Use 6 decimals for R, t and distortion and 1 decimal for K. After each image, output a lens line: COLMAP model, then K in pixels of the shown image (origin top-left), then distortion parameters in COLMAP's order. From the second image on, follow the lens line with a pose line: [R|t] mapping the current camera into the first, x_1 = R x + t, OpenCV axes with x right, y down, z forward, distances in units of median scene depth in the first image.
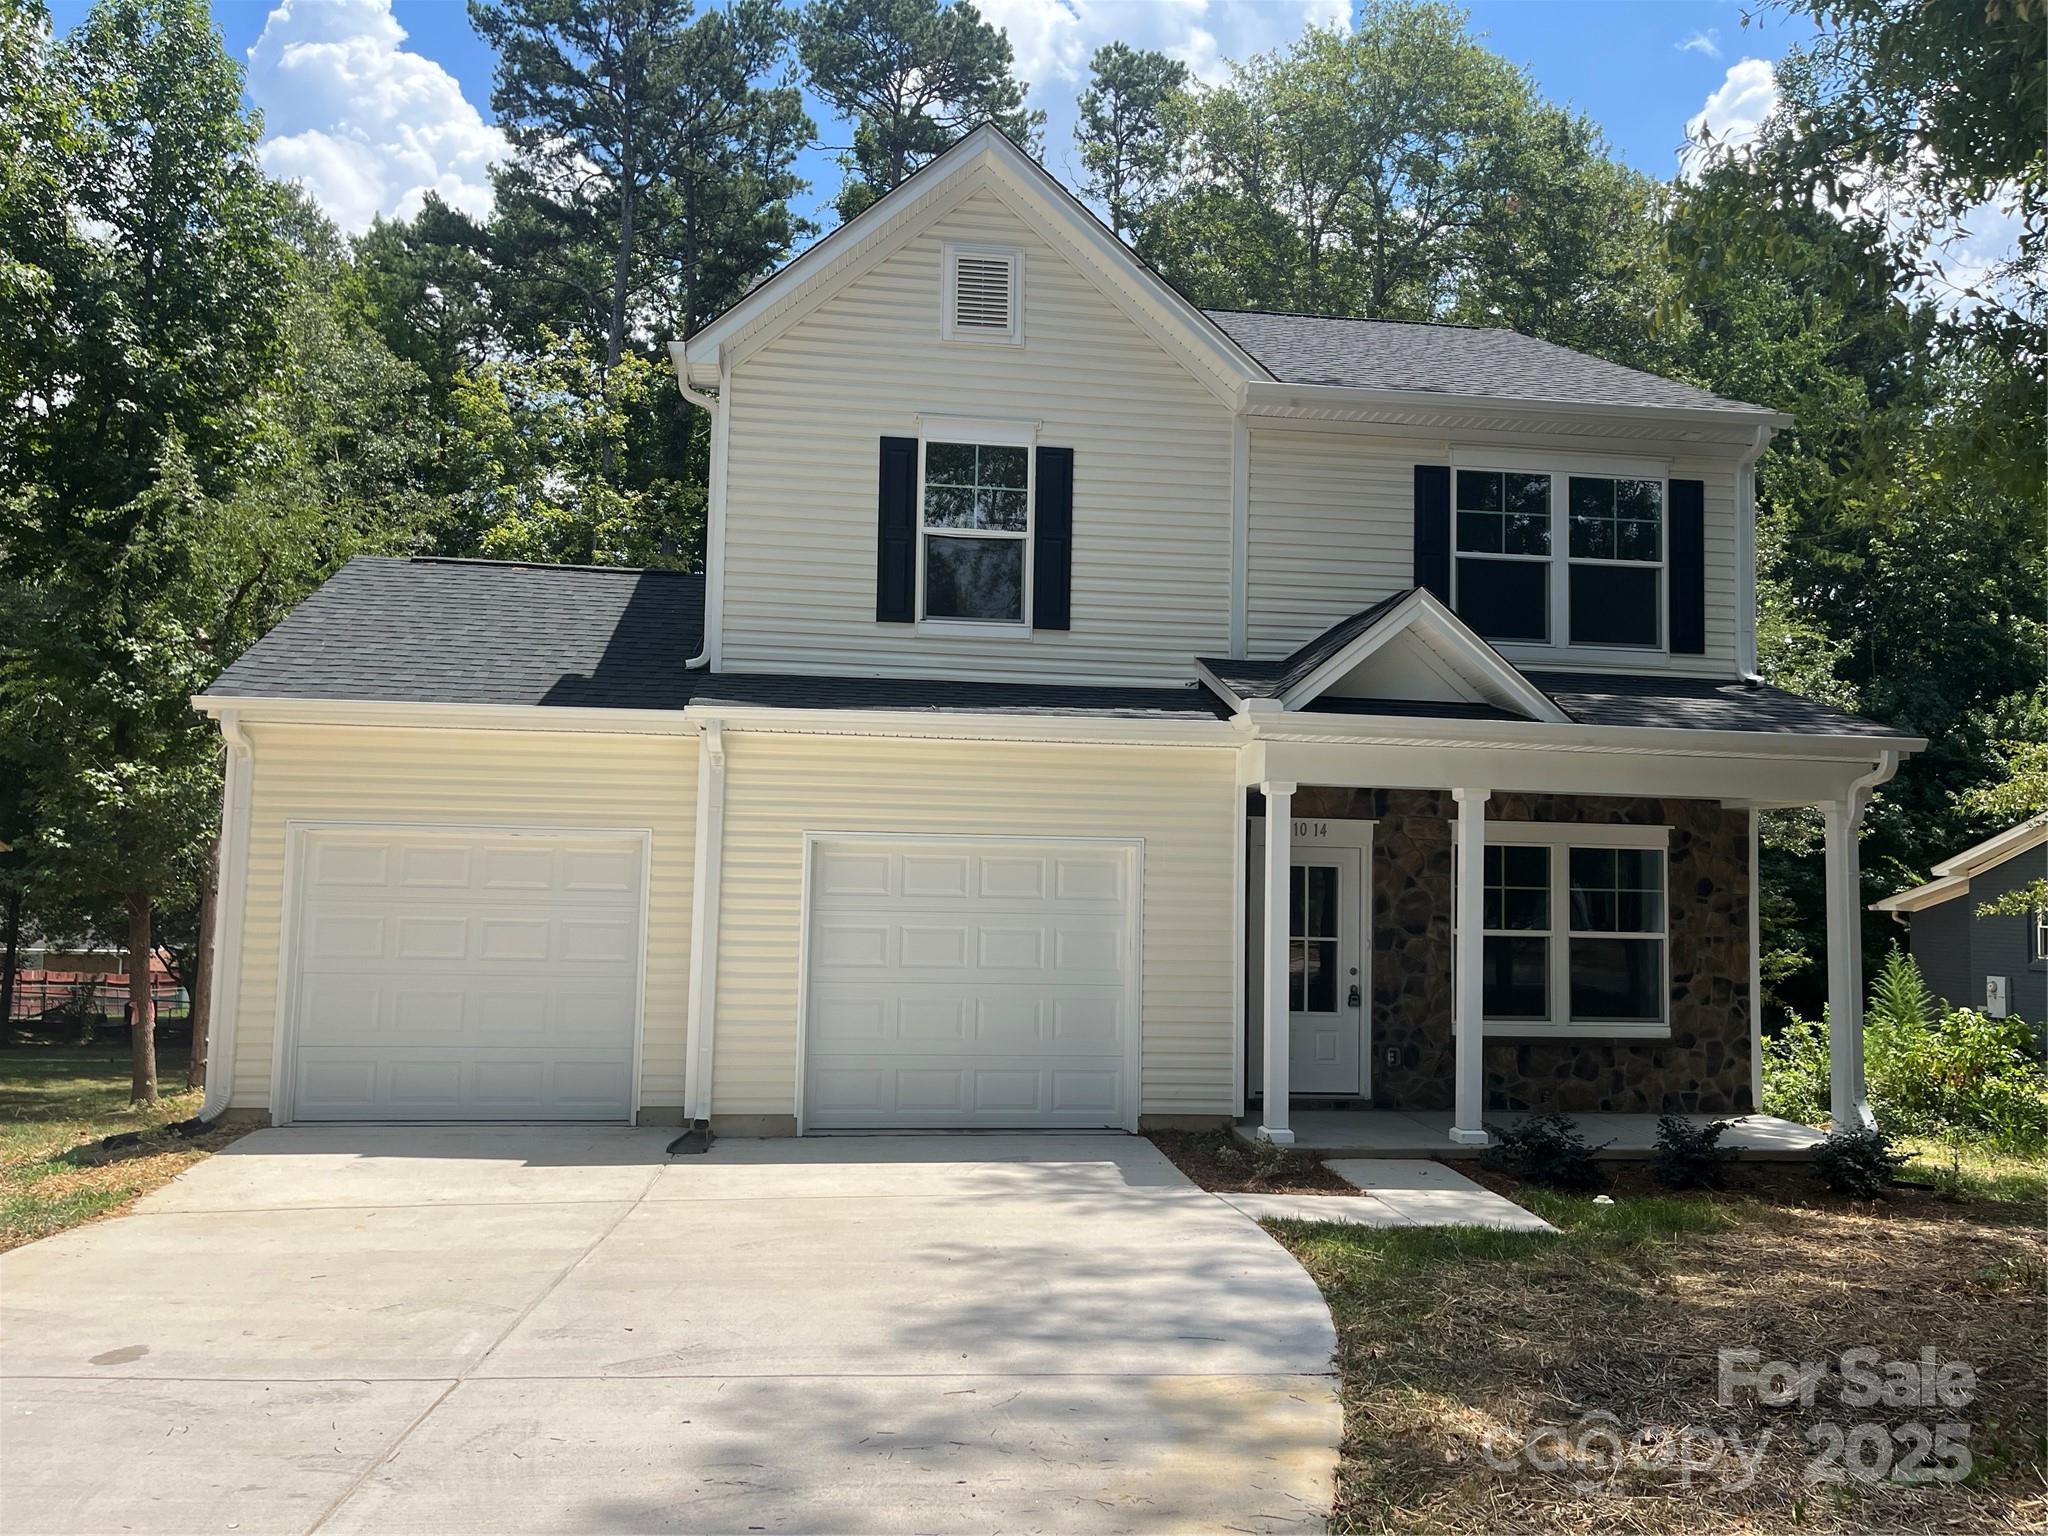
lens RADIAL K [[1636.2, 0, 1049.8], [0, 1636.2, 767.9], [0, 0, 1]] dist [0.088944, -0.116737]
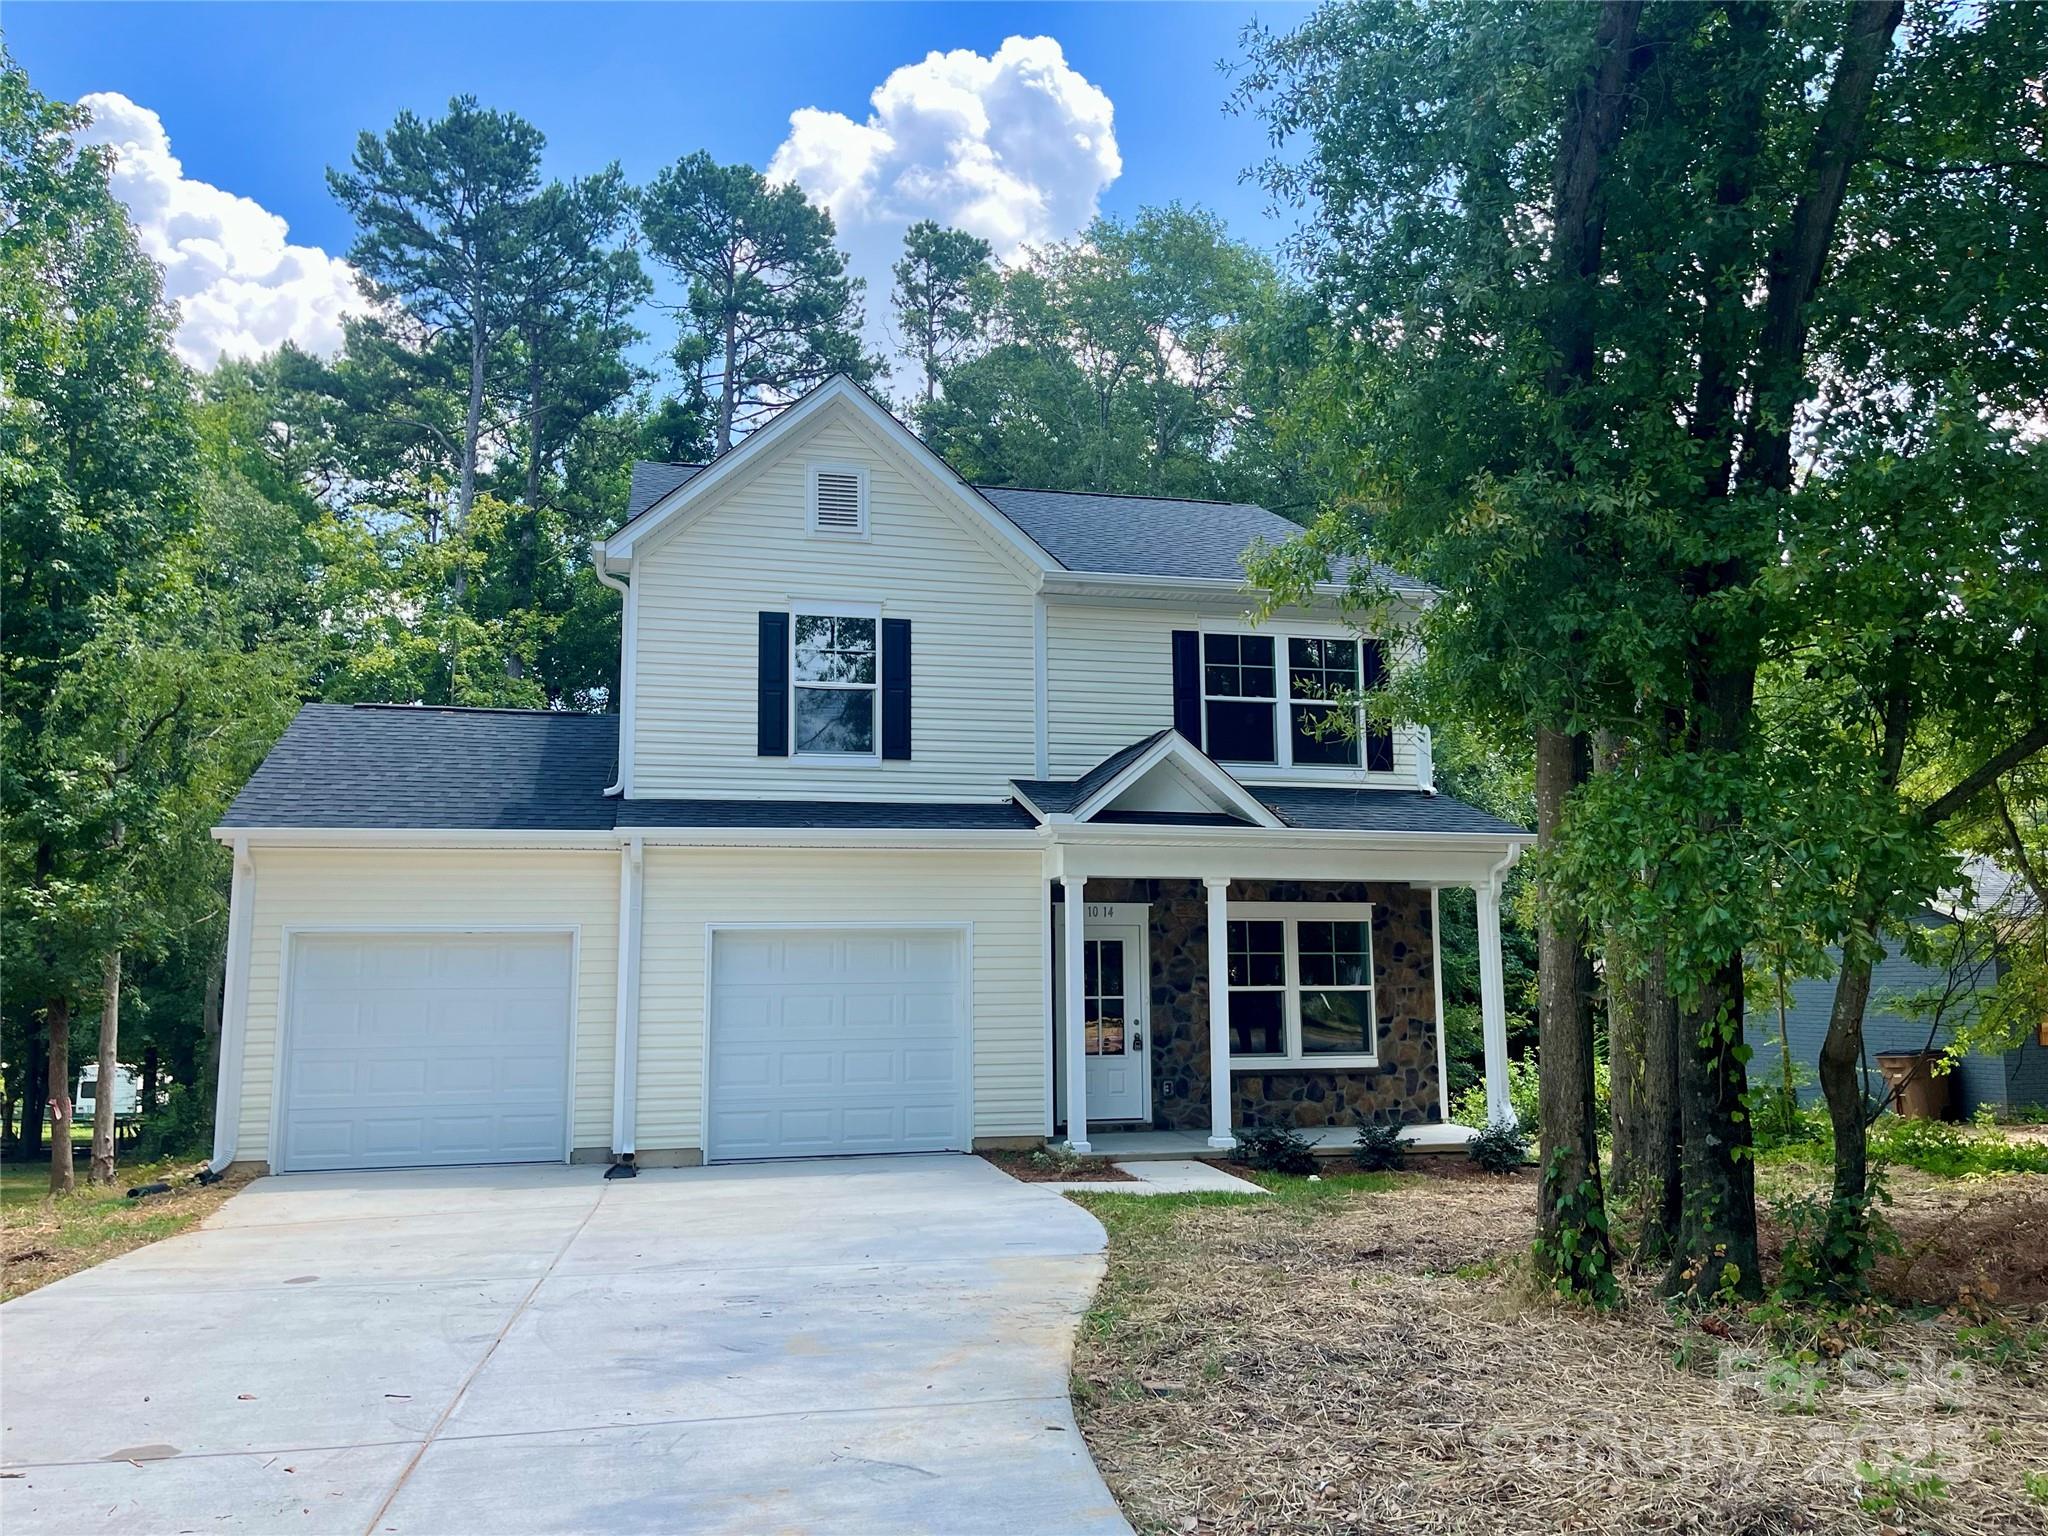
lens RADIAL K [[1538.4, 0, 1037.0], [0, 1538.4, 751.9], [0, 0, 1]] dist [0.080204, -0.101863]
pose [[0.994275, -0.013864, 0.105949, -0.016117], [0.021453, 0.997258, -0.070823, -0.002855], [-0.104676, 0.072690, 0.991846, -0.191945]]
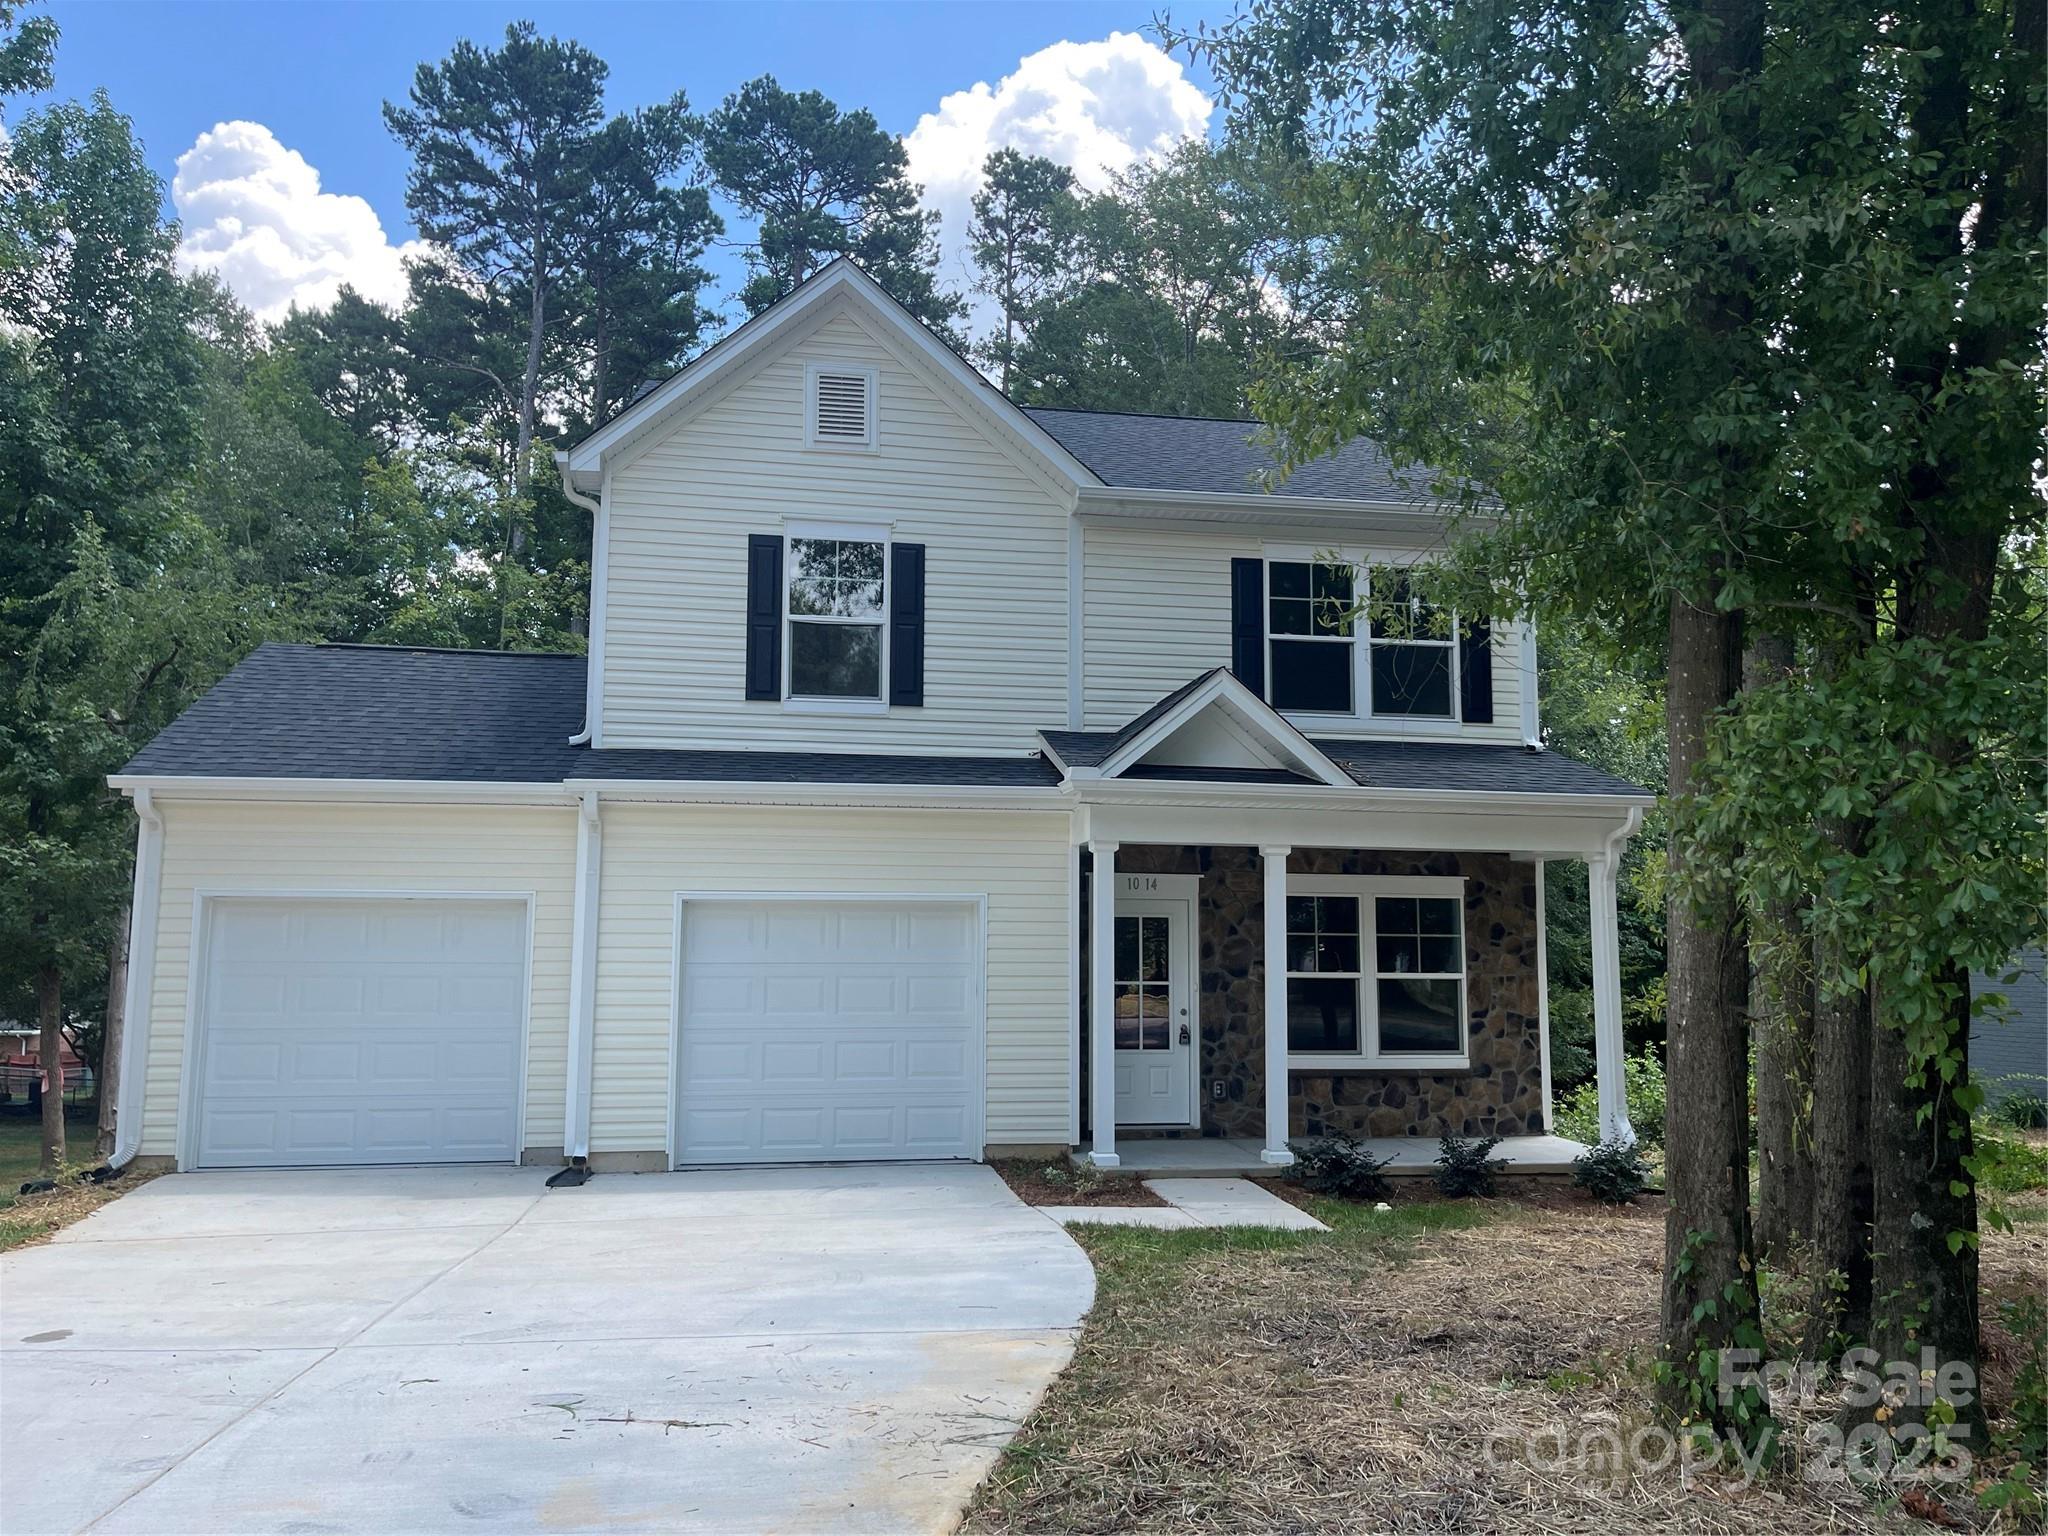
lens RADIAL K [[1597.4, 0, 1028.2], [0, 1597.4, 756.3], [0, 0, 1]] dist [0.089020, -0.116065]
pose [[0.999021, -0.010317, 0.043022, 0.034432], [0.012377, 0.998776, -0.047898, 0.002263], [-0.042476, 0.048384, 0.997925, -0.075083]]
